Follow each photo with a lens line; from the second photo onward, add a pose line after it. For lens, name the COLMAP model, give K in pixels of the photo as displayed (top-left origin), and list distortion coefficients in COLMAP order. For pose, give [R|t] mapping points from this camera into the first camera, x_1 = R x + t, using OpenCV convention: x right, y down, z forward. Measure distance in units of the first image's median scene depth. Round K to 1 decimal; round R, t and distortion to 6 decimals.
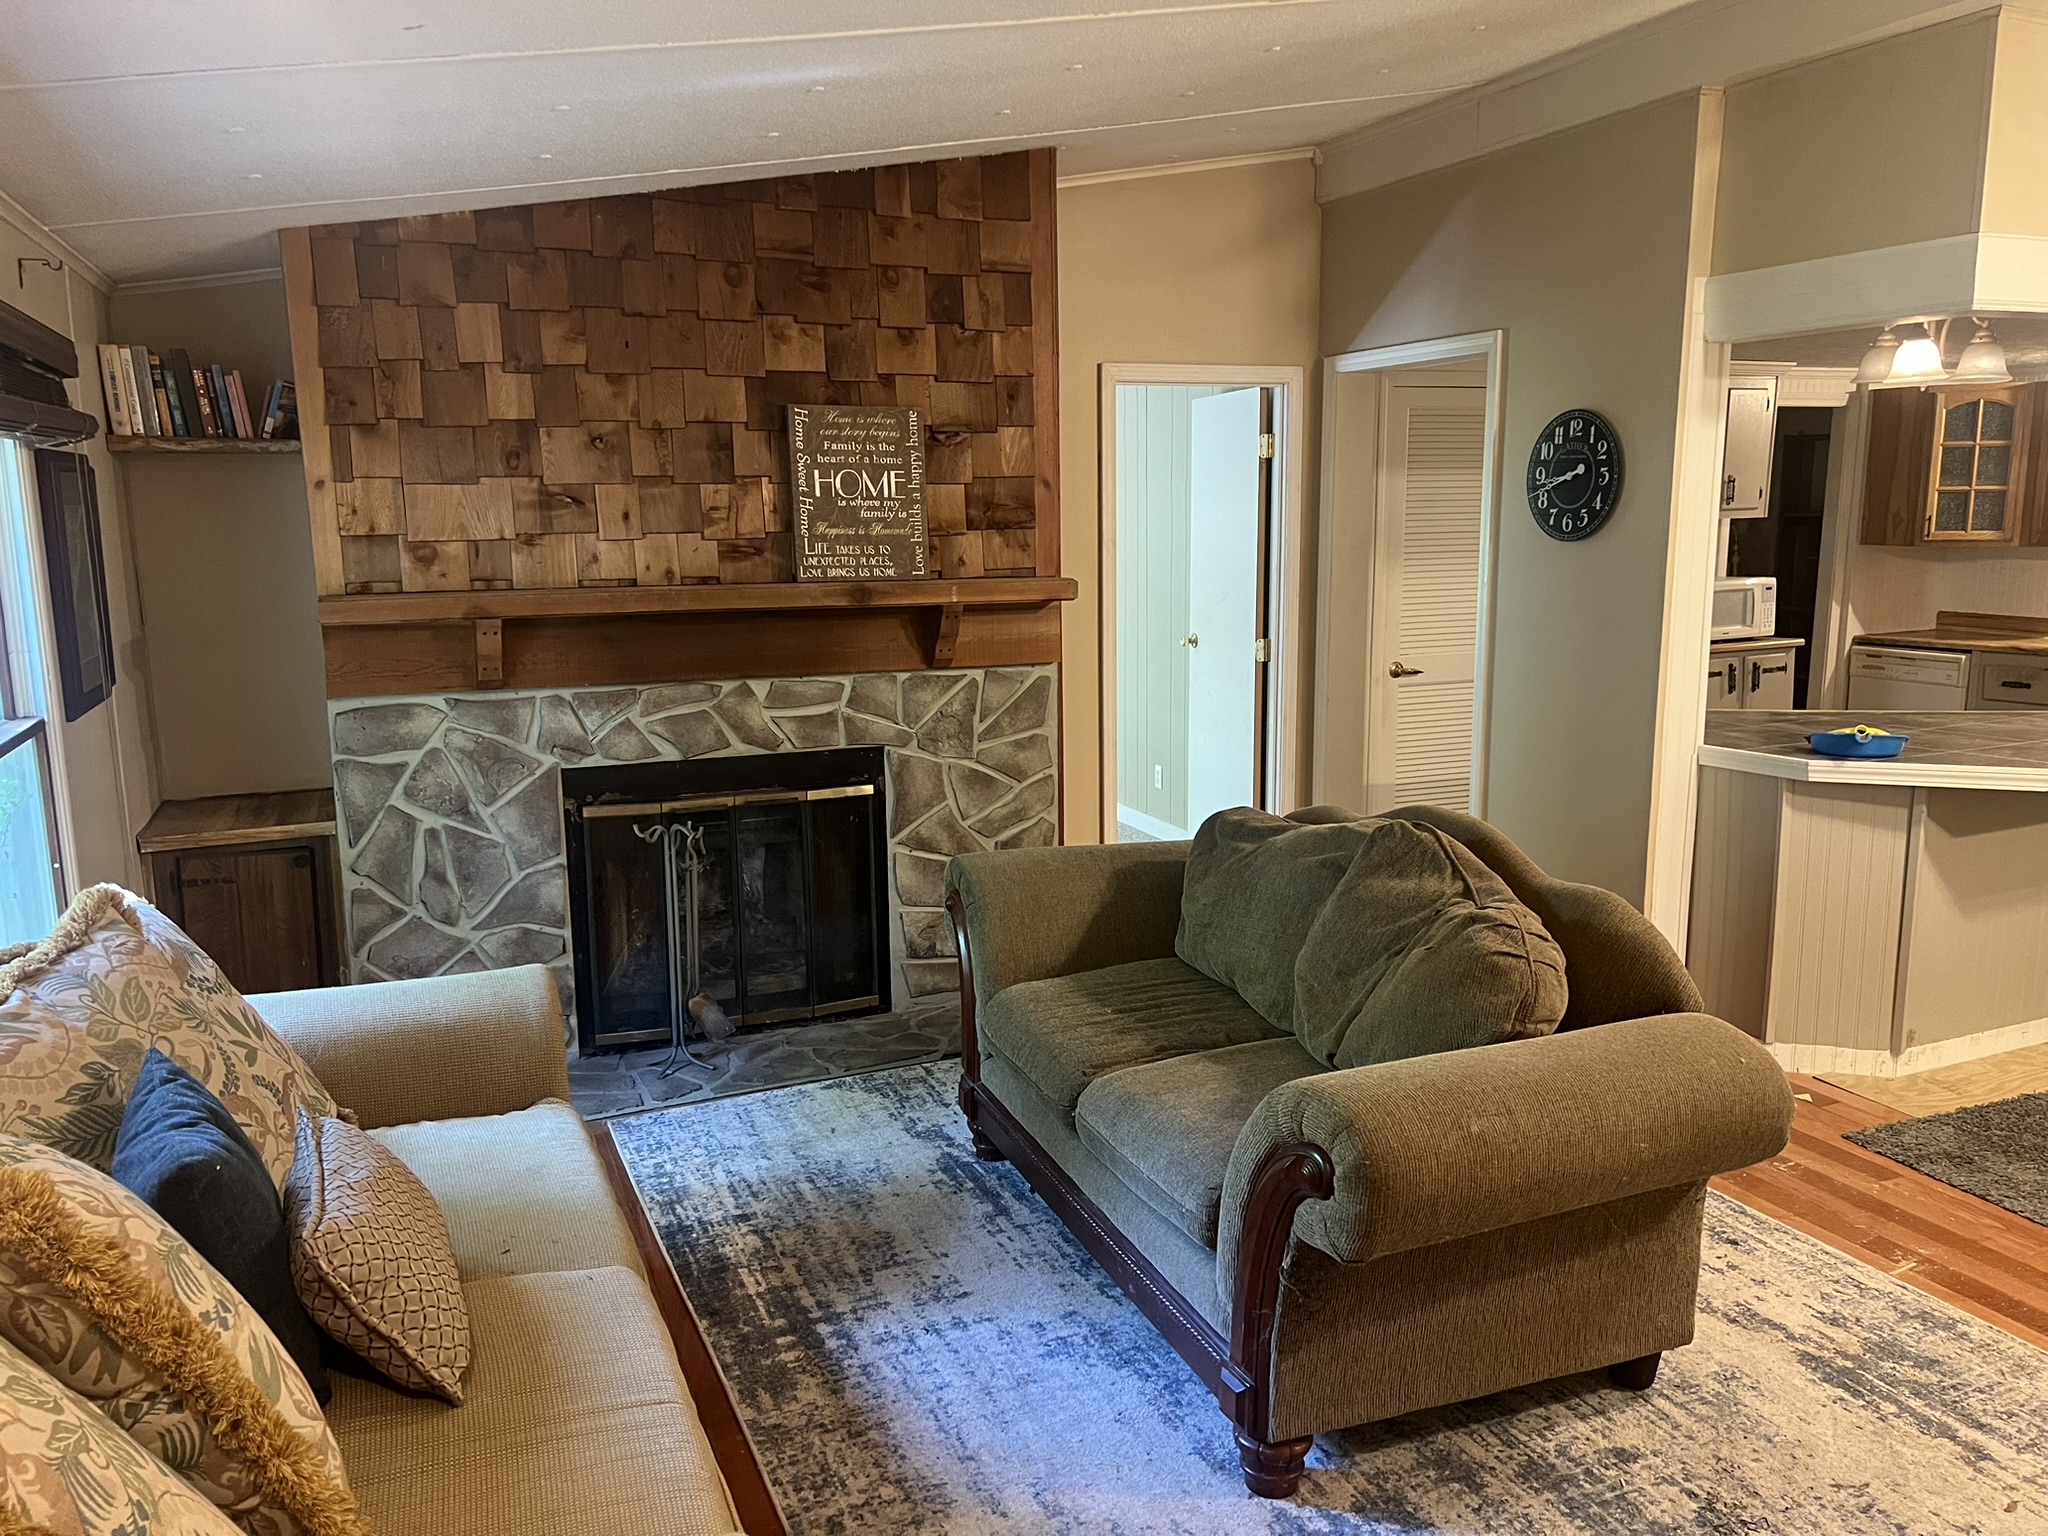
lens RADIAL K [[1558.0, 0, 1024.0], [0, 1558.0, 768.0], [0, 0, 1]] dist [0.084087, -0.075901]
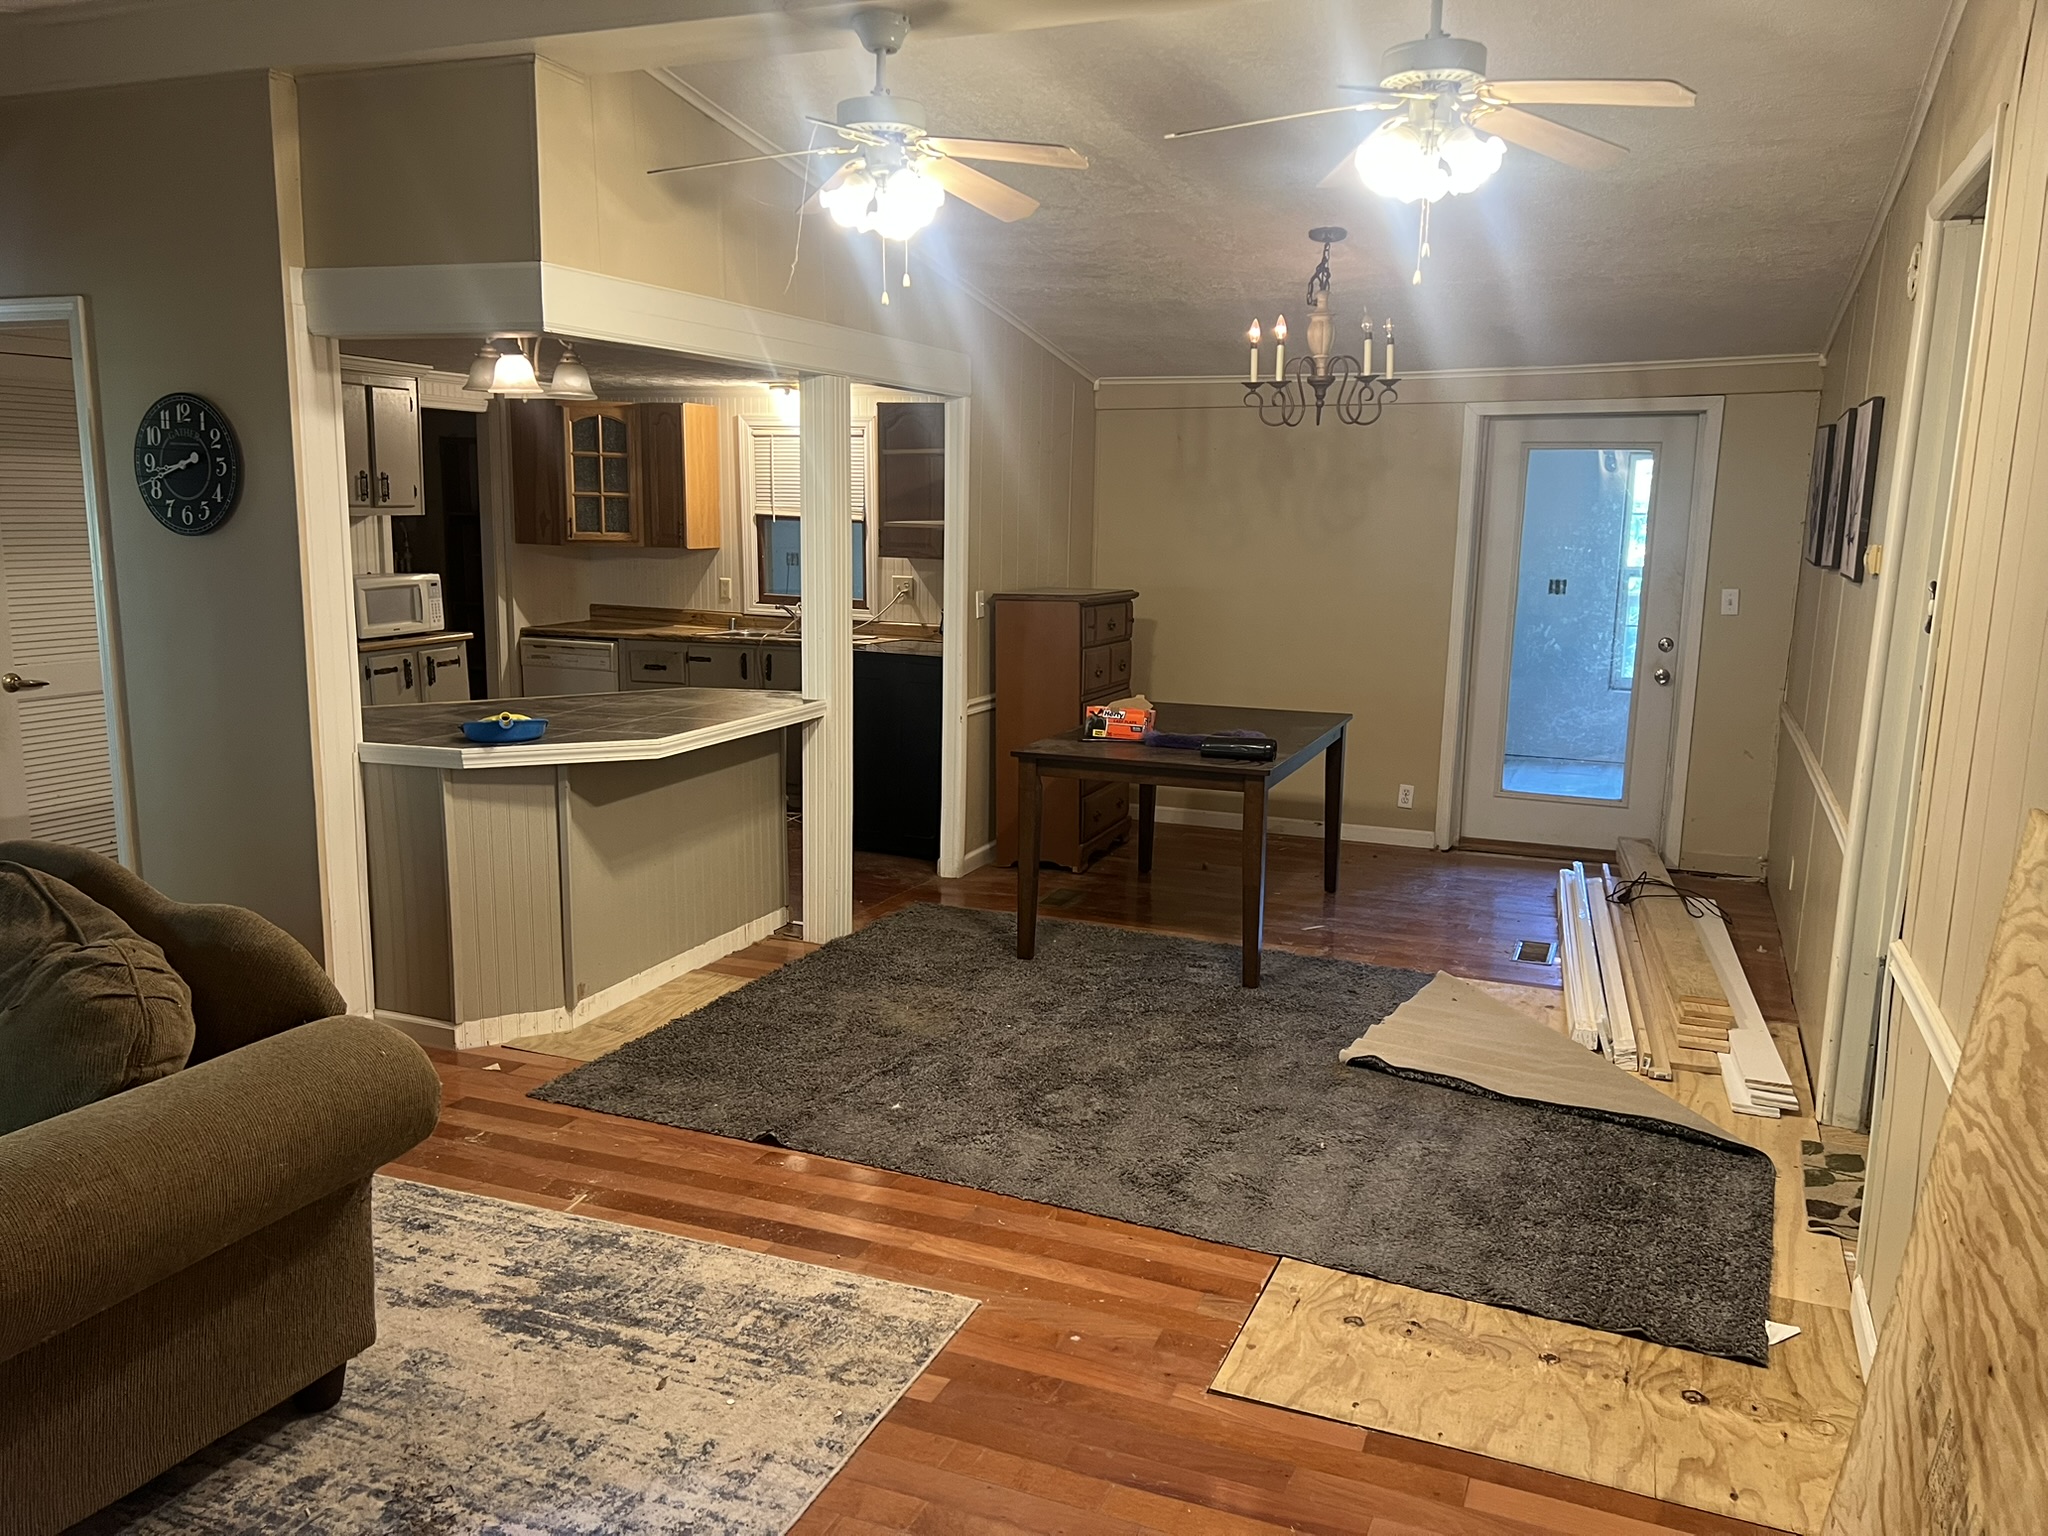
lens RADIAL K [[1569.9, 0, 1029.9], [0, 1569.9, 774.2], [0, 0, 1]] dist [0.073005, -0.047894]
pose [[0.715713, -0.098145, 0.691464, 0.040098], [0.094257, 0.994592, 0.043608, 0.001354], [-0.692005, 0.033964, 0.721093, -0.015483]]
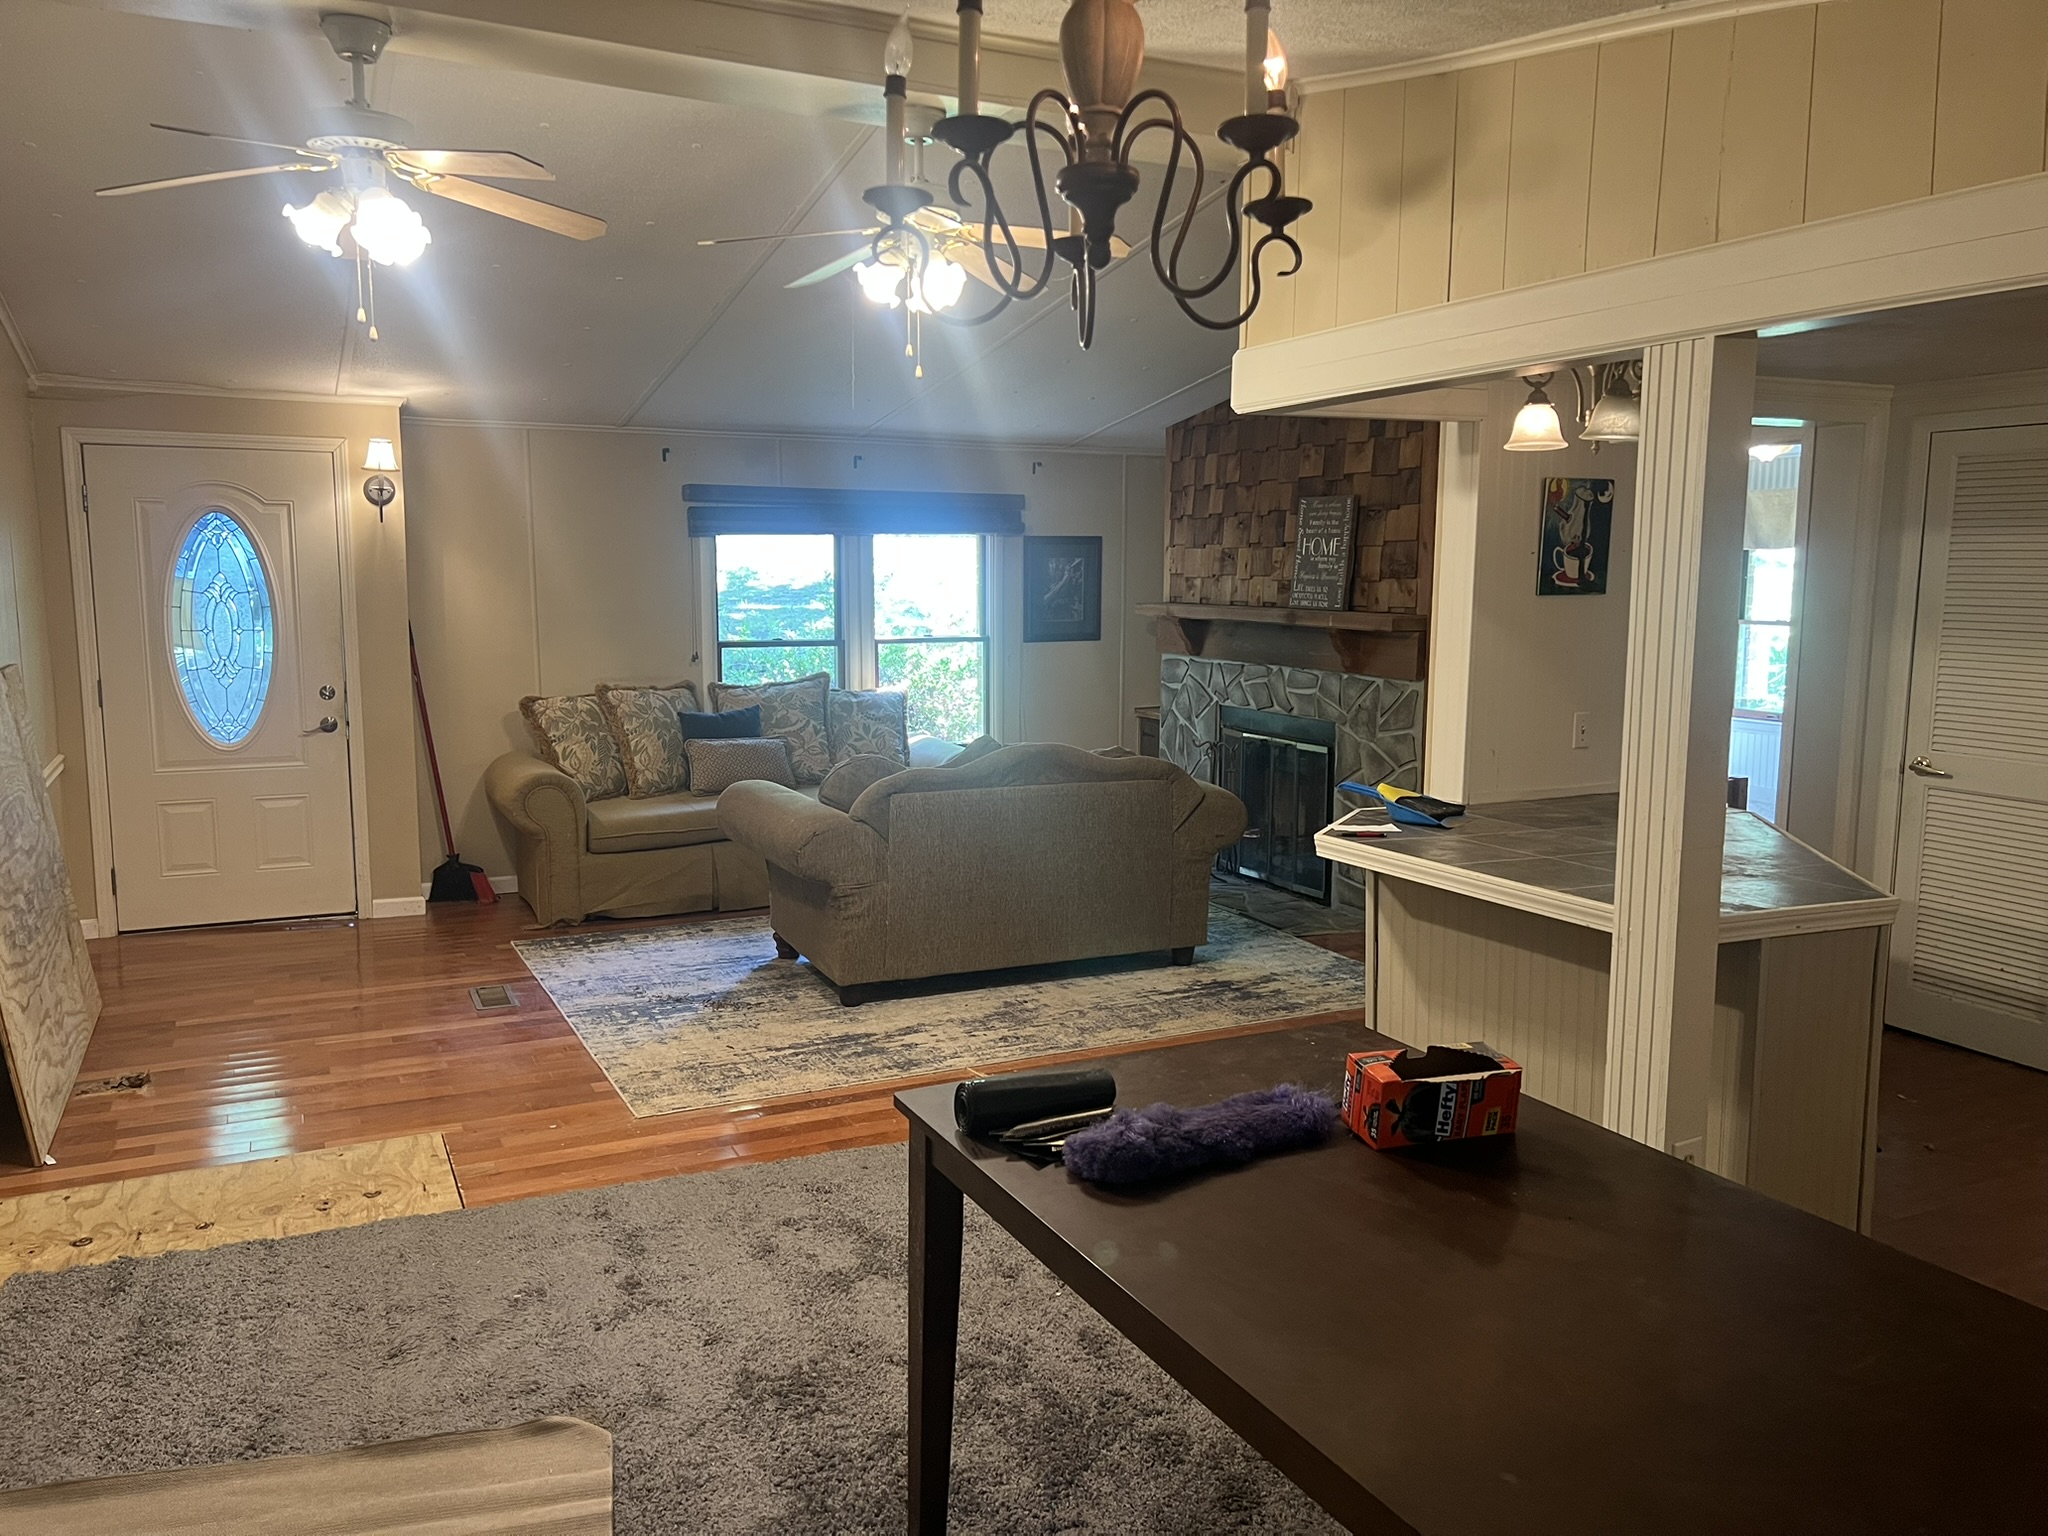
lens RADIAL K [[1526.7, 0, 1029.7], [0, 1526.7, 764.1], [0, 0, 1]] dist [0.004169, -0.000283]
pose [[0.050530, 0.140100, -0.988847, 1.637415], [-0.175270, 0.975990, 0.129322, -0.137775], [0.983223, 0.166780, 0.073872, 0.757938]]
